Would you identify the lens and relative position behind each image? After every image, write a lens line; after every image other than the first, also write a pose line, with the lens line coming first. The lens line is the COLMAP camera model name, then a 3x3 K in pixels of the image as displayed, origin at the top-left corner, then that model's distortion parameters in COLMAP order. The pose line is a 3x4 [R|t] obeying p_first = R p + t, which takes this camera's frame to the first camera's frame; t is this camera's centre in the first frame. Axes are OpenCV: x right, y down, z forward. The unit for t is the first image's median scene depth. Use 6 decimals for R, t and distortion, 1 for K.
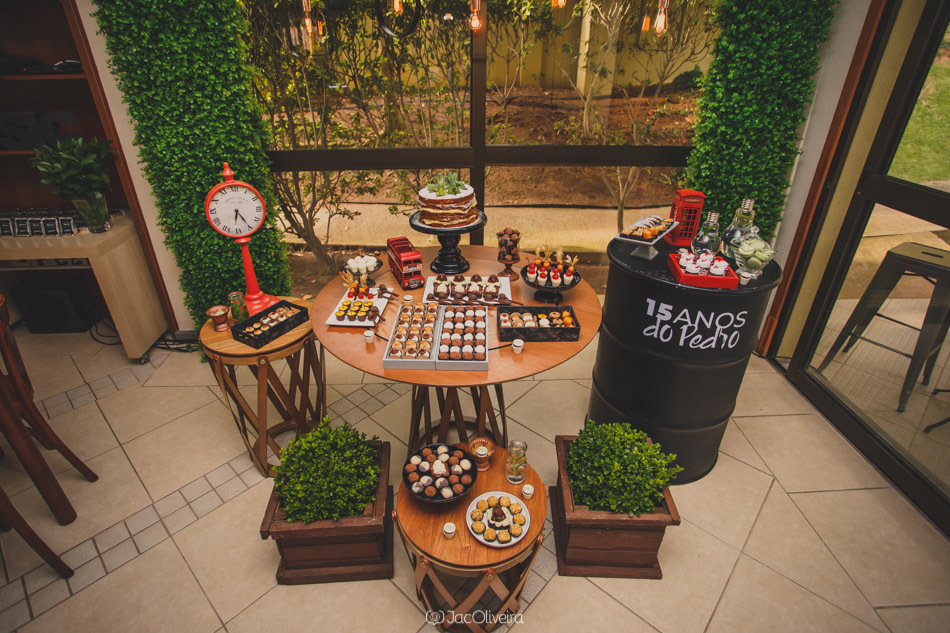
lens RADIAL K [[482.1, 0, 468.2], [0, 482.1, 311.1], [0, 0, 1]] dist [-0.049811, 0.000793]
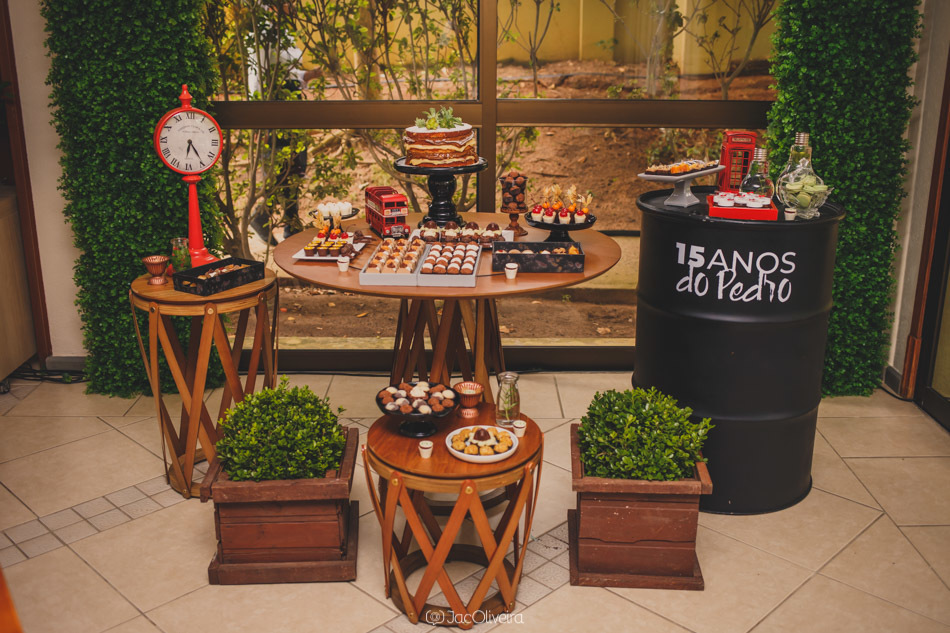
lens RADIAL K [[946.8, 0, 475.0], [0, 946.8, 316.5], [0, 0, 1]] dist [0.003728, -0.162315]
pose [[0.999433, 0.013086, -0.031036, 0.065135], [-0.018948, 0.980251, -0.196848, 0.356580], [0.027847, 0.197324, 0.979943, -0.491099]]
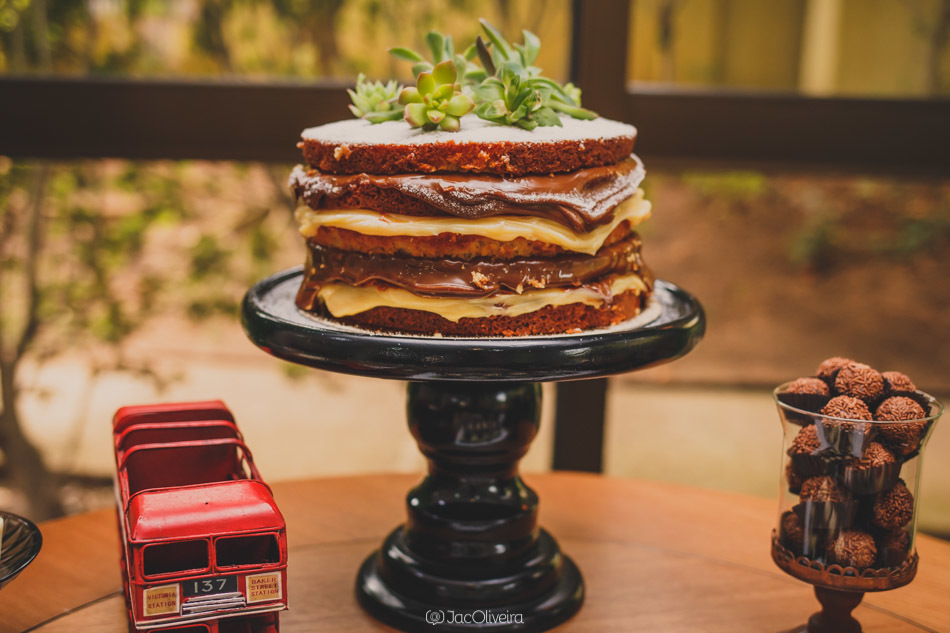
lens RADIAL K [[946.8, 0, 475.0], [0, 946.8, 316.5], [0, 0, 1]] dist [0.003728, -0.162315]
pose [[0.998586, 0.034378, -0.040552, -0.026001], [-0.044710, 0.955759, -0.290732, -0.082784], [0.028763, 0.292134, 0.955945, 0.635124]]
